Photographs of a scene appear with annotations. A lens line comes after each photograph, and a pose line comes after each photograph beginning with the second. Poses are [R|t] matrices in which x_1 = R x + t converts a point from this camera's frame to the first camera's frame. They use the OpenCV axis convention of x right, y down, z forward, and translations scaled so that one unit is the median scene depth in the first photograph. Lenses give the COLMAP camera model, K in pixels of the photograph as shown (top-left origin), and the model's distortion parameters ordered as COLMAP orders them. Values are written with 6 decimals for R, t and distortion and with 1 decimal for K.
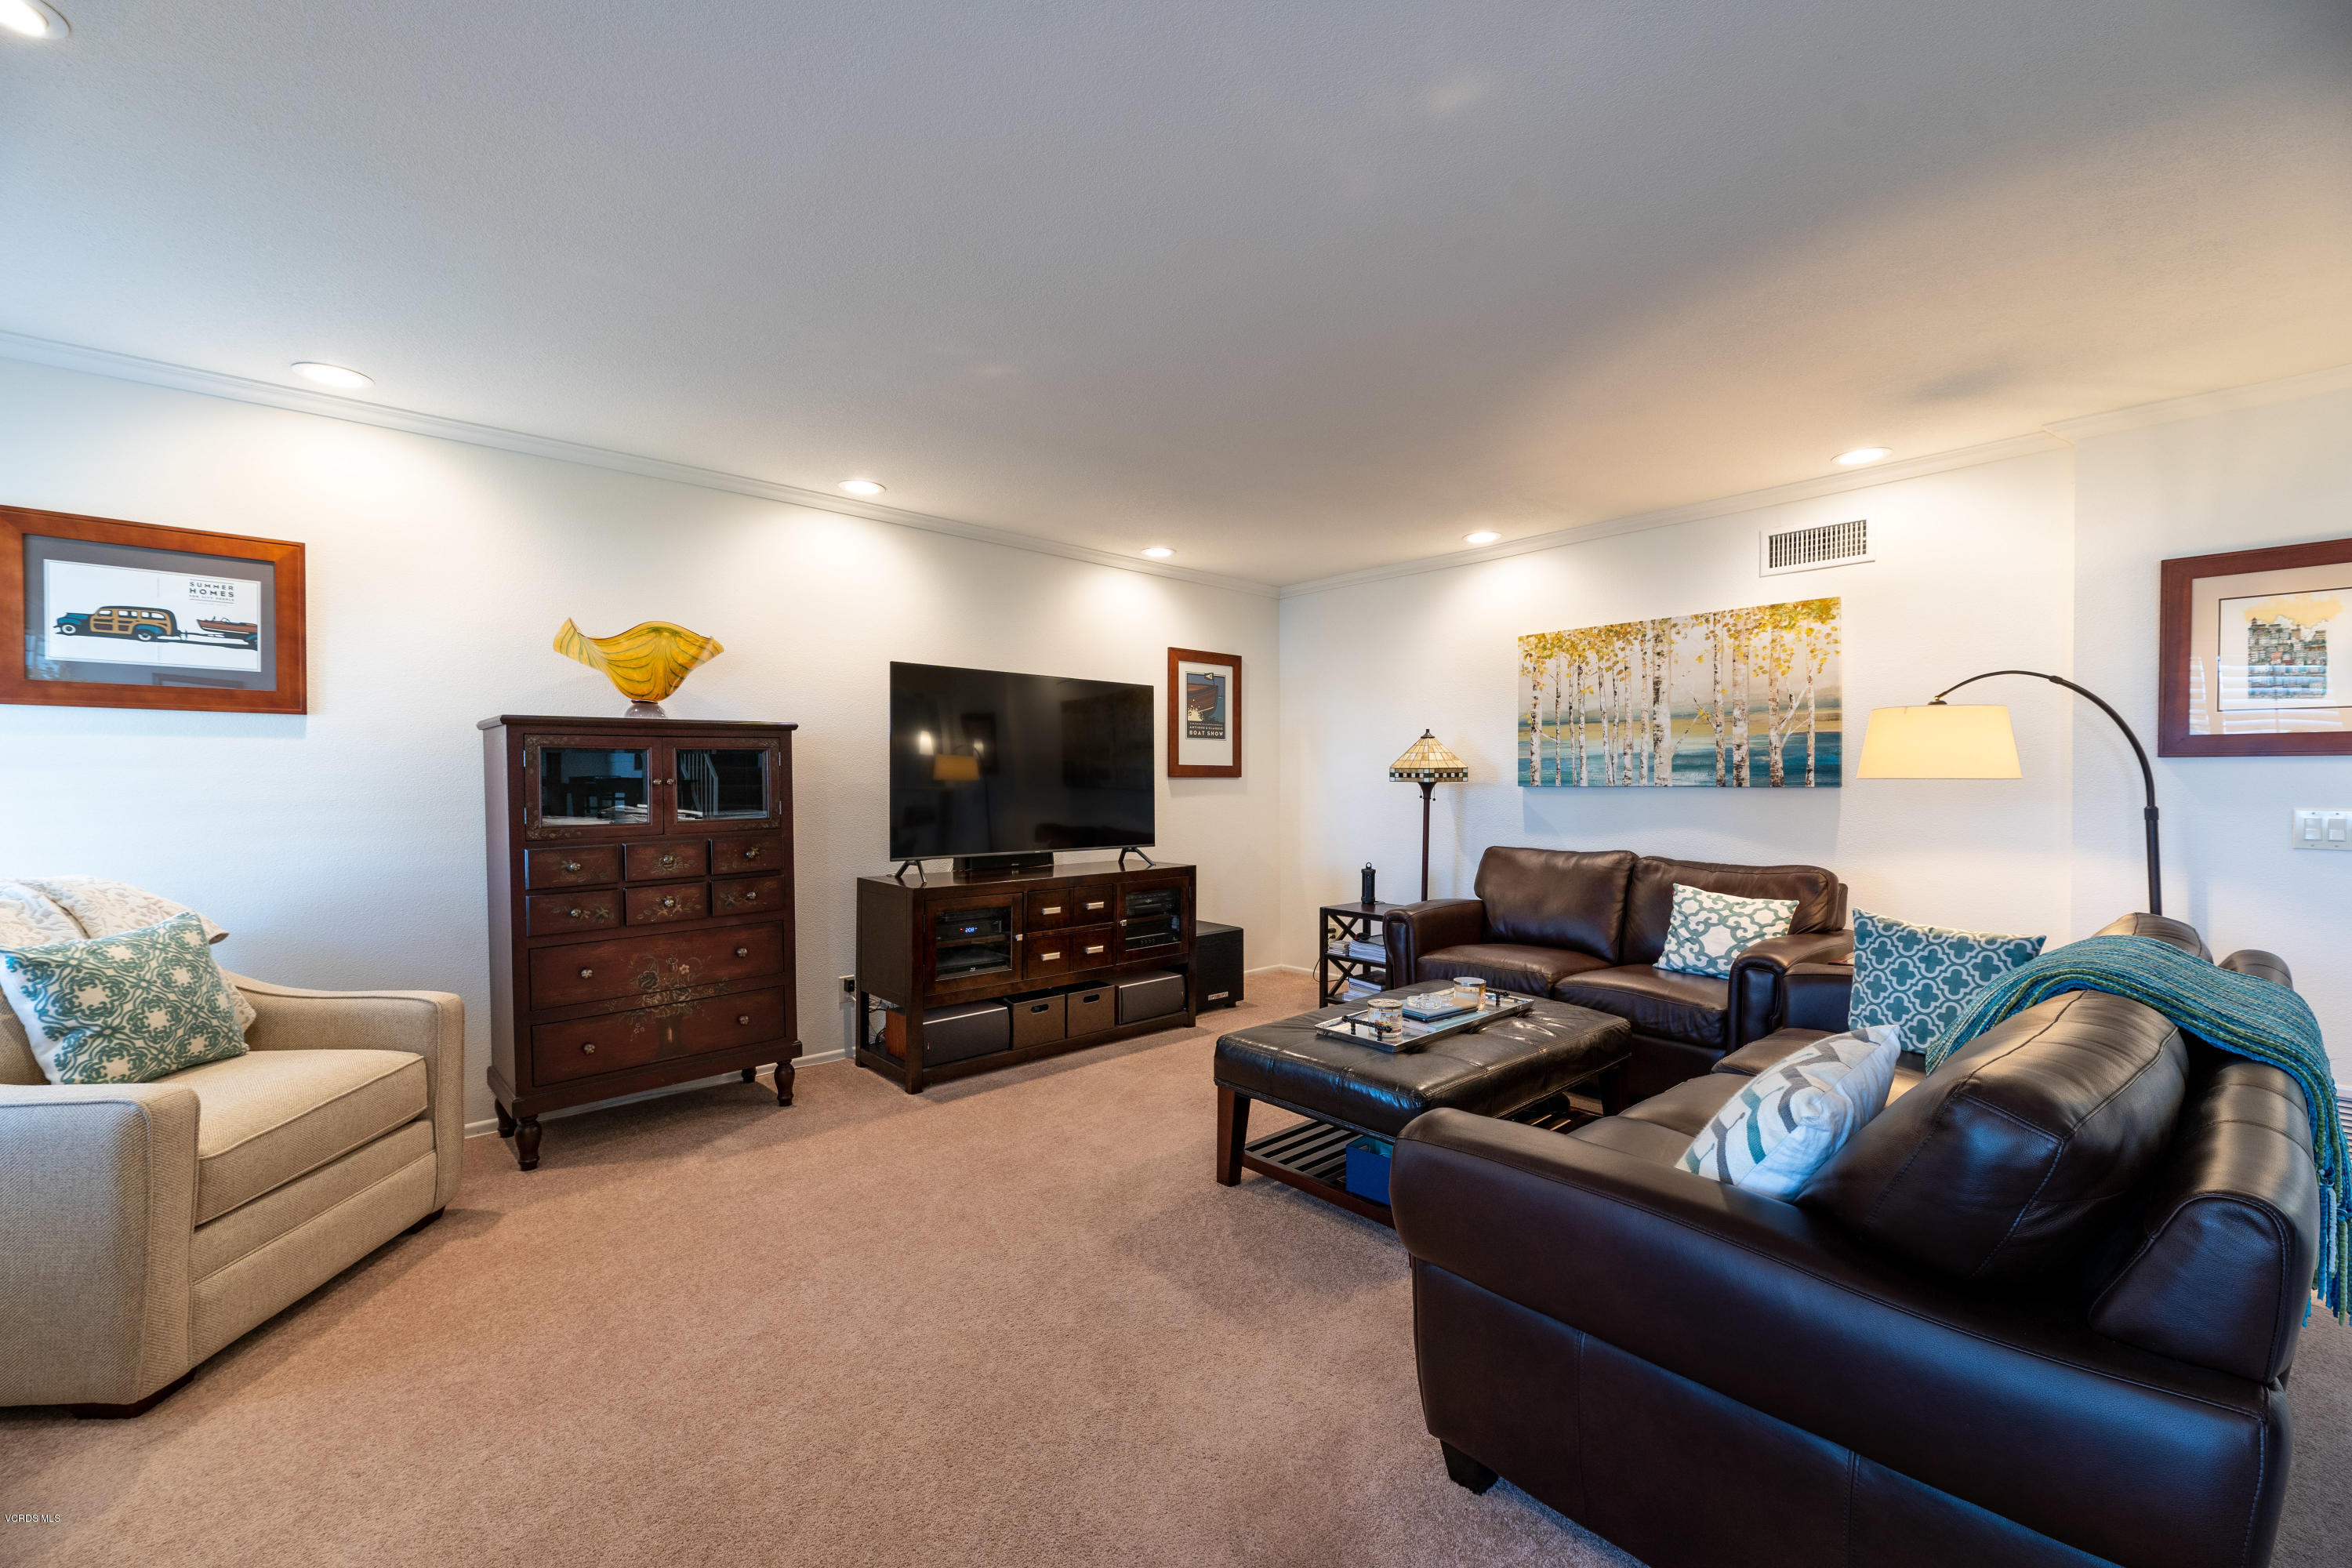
lens RADIAL K [[945.1, 0, 1170.3], [0, 945.1, 784.7], [0, 0, 1]] dist [0.001437, 0.000090]
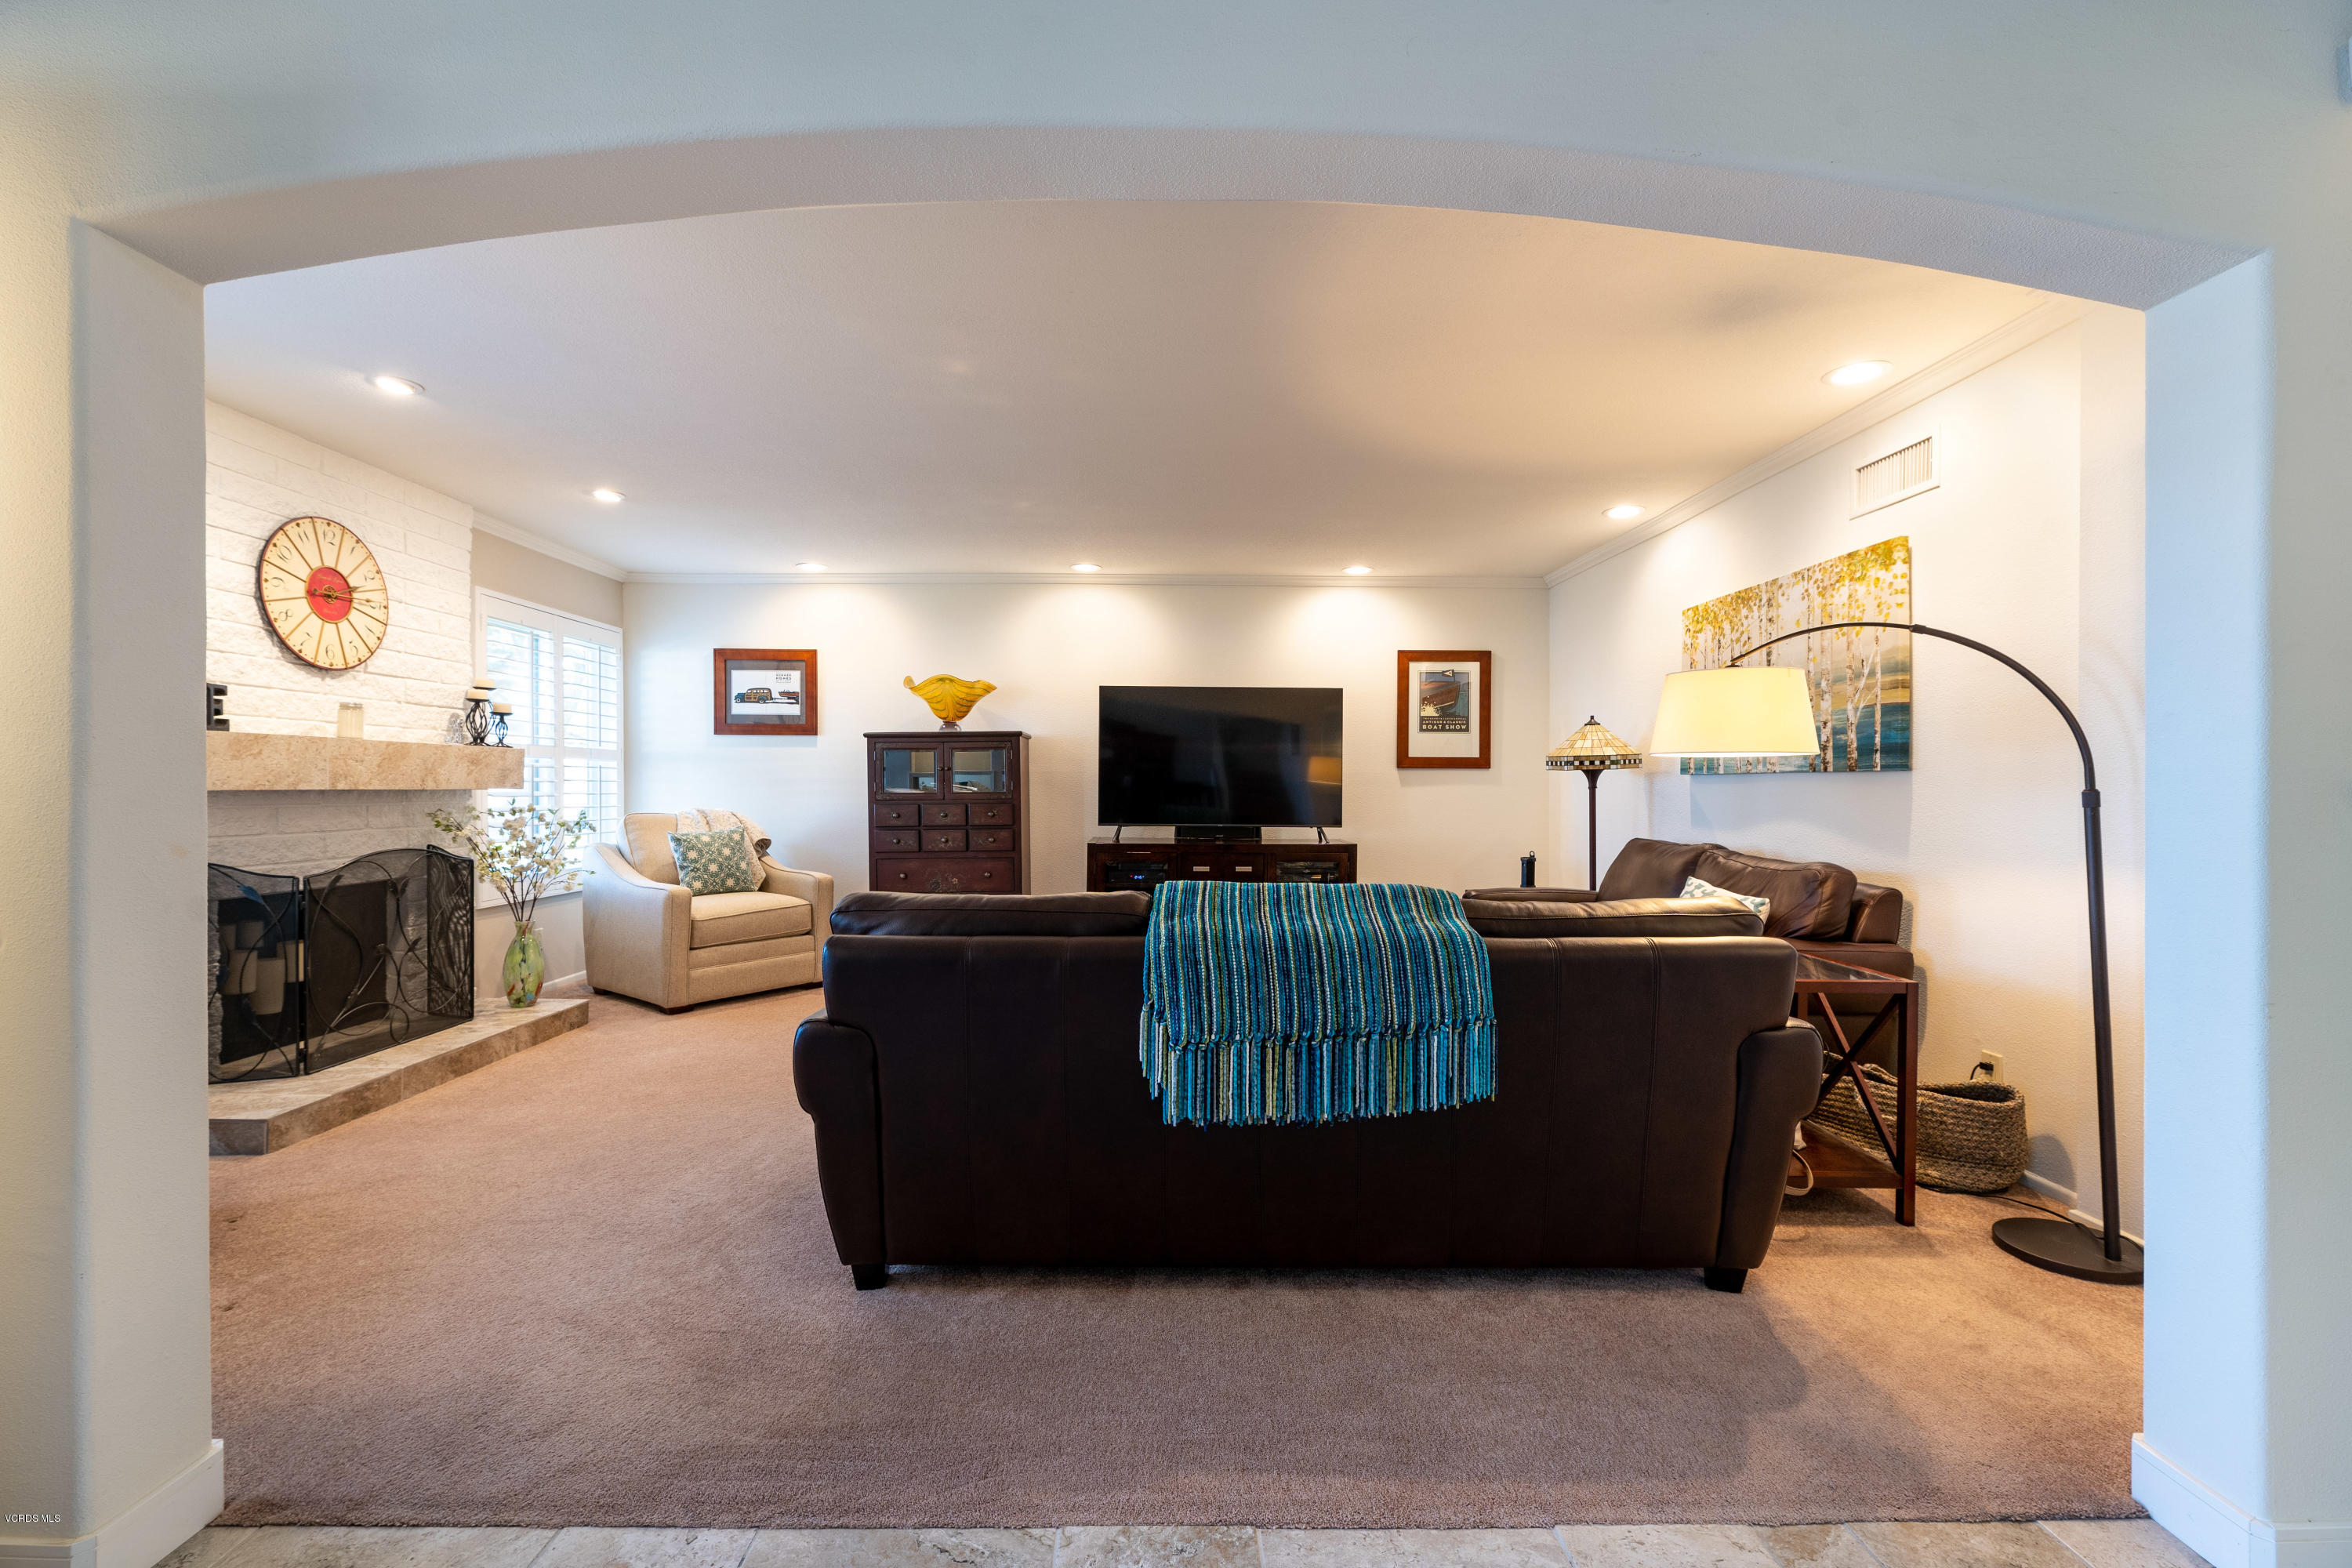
lens RADIAL K [[981.7, 0, 1182.4], [0, 981.7, 784.7], [0, 0, 1]] dist [-0.001806, -0.000185]
pose [[0.755131, 0.004902, -0.655556, 0.773929], [-0.007221, 0.999974, -0.000840, 0.019697], [0.655535, 0.005368, 0.755146, -0.040963]]
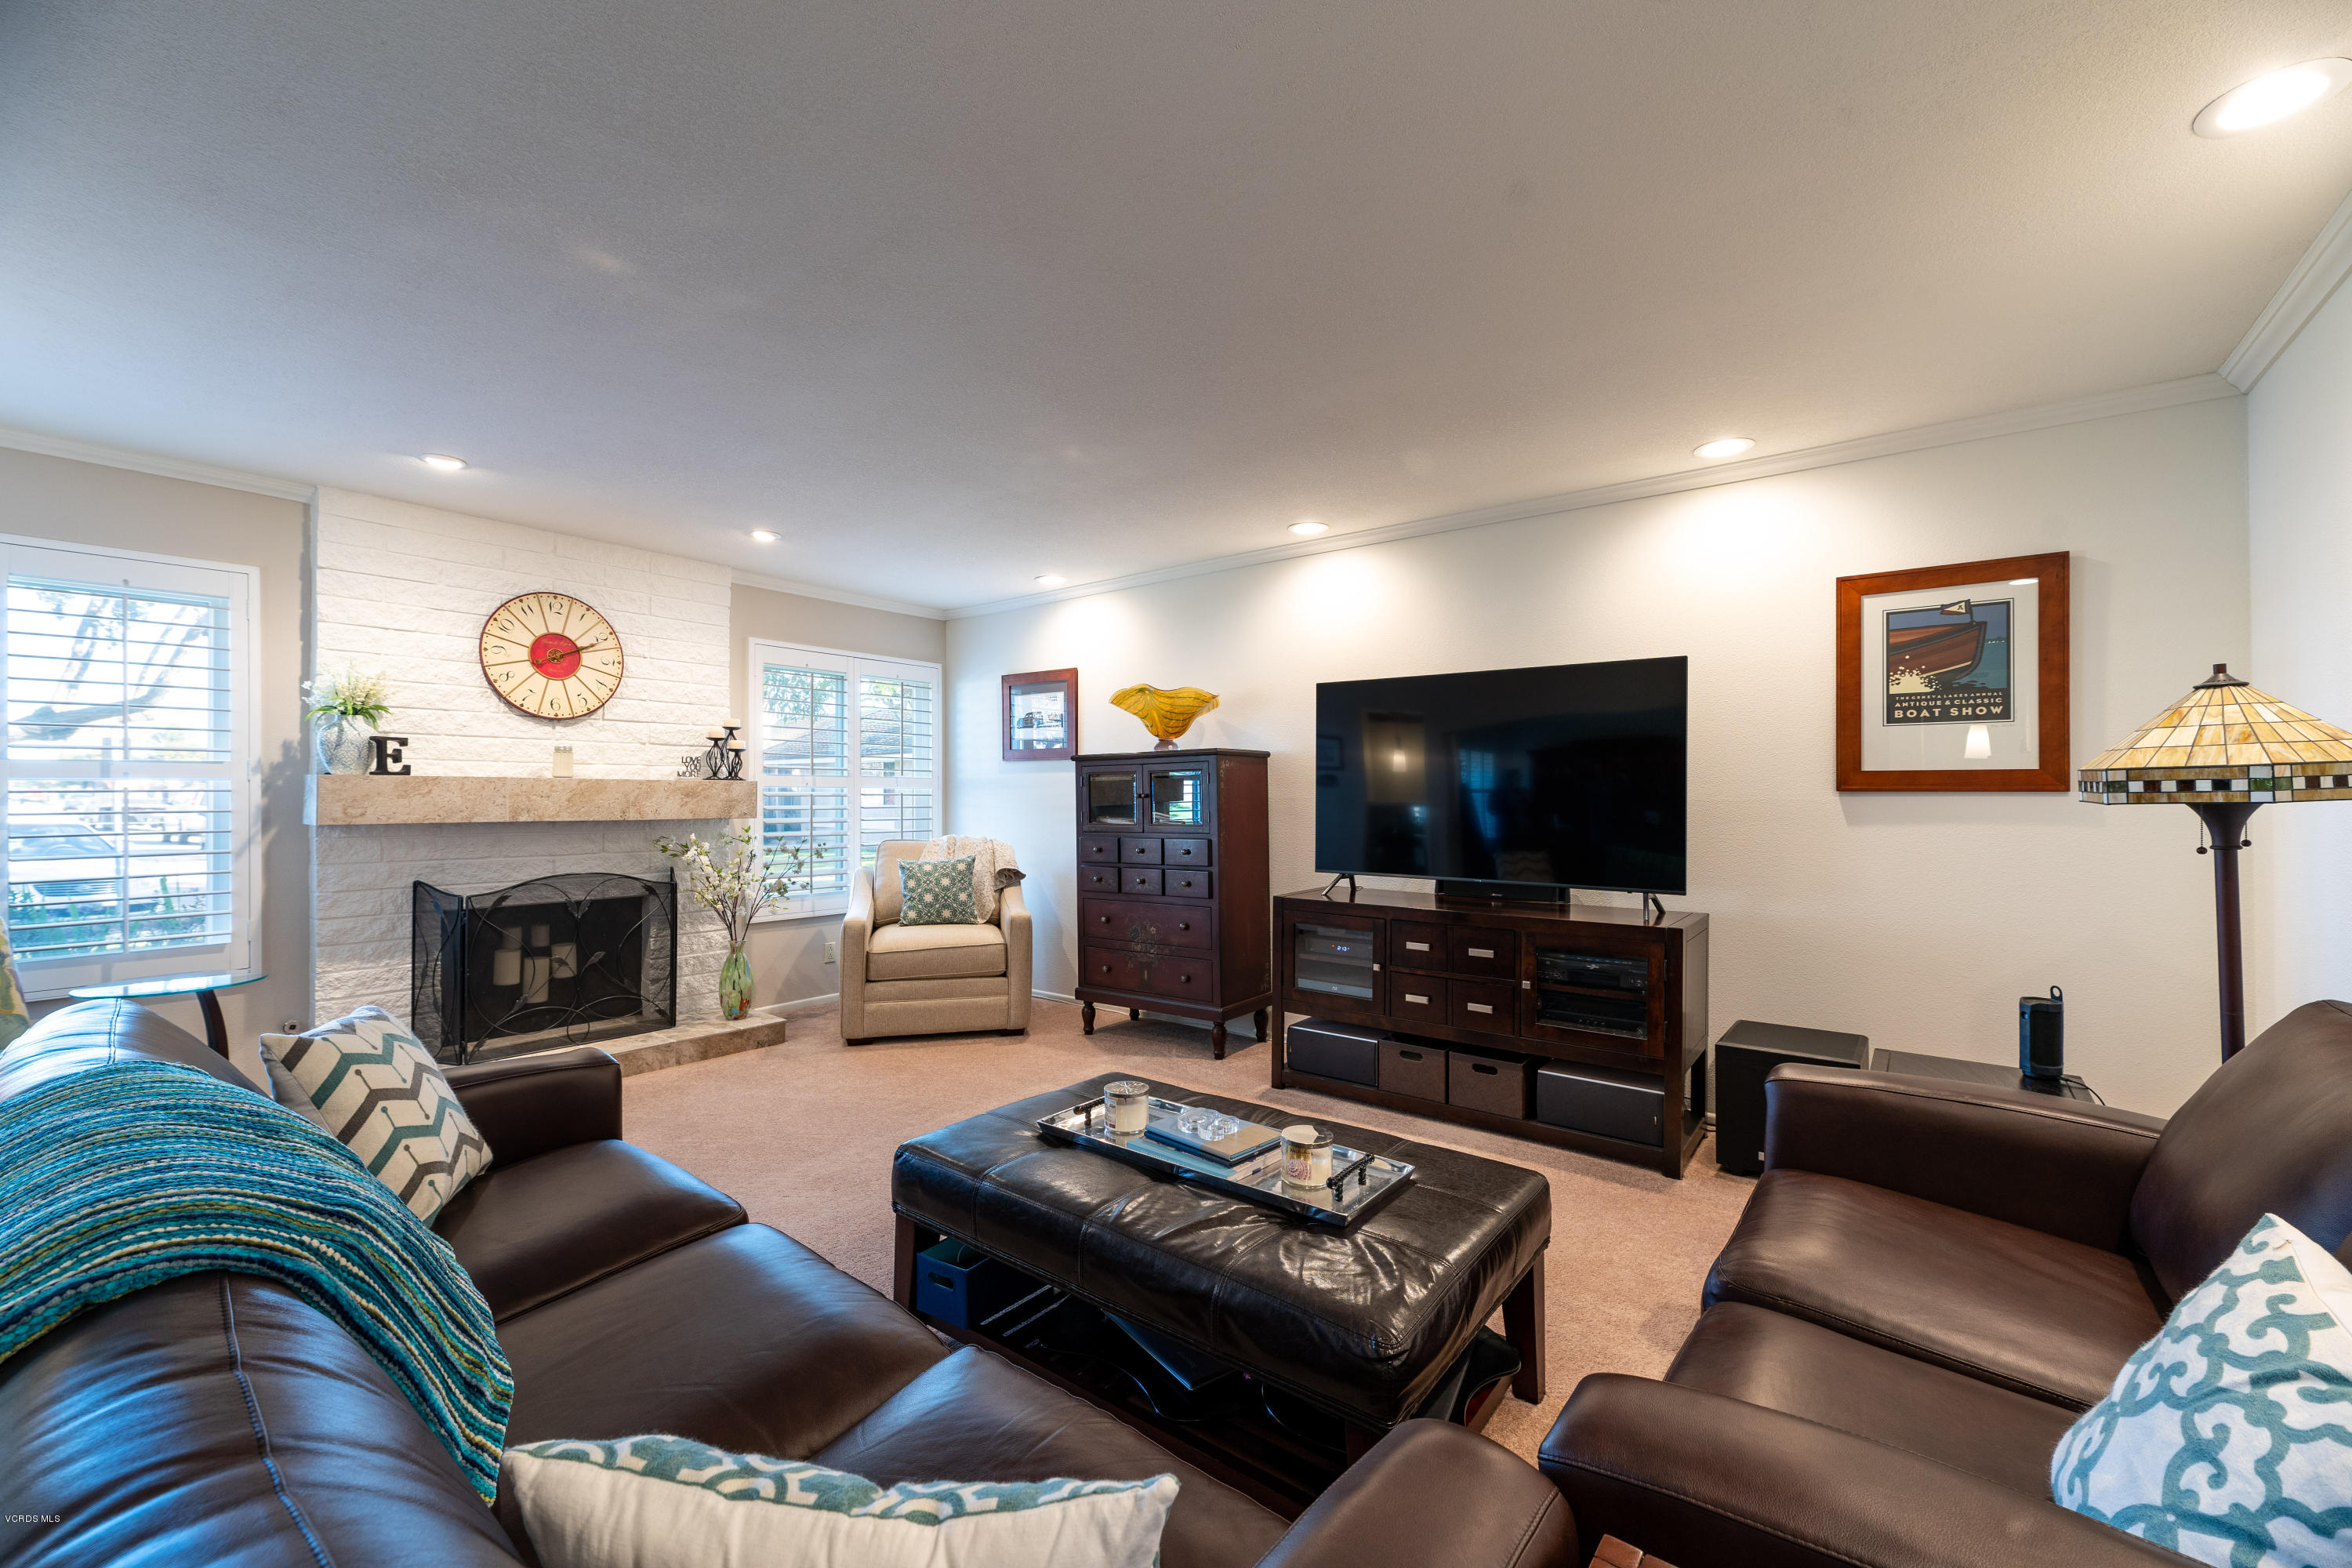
lens RADIAL K [[945.1, 0, 1174.2], [0, 945.1, 787.2], [0, 0, 1]] dist [0.001437, 0.000090]
pose [[0.172542, -0.005816, -0.984985, 0.721936], [-0.006038, 0.999958, -0.006962, -0.005505], [0.984984, 0.007149, 0.172499, 0.658567]]
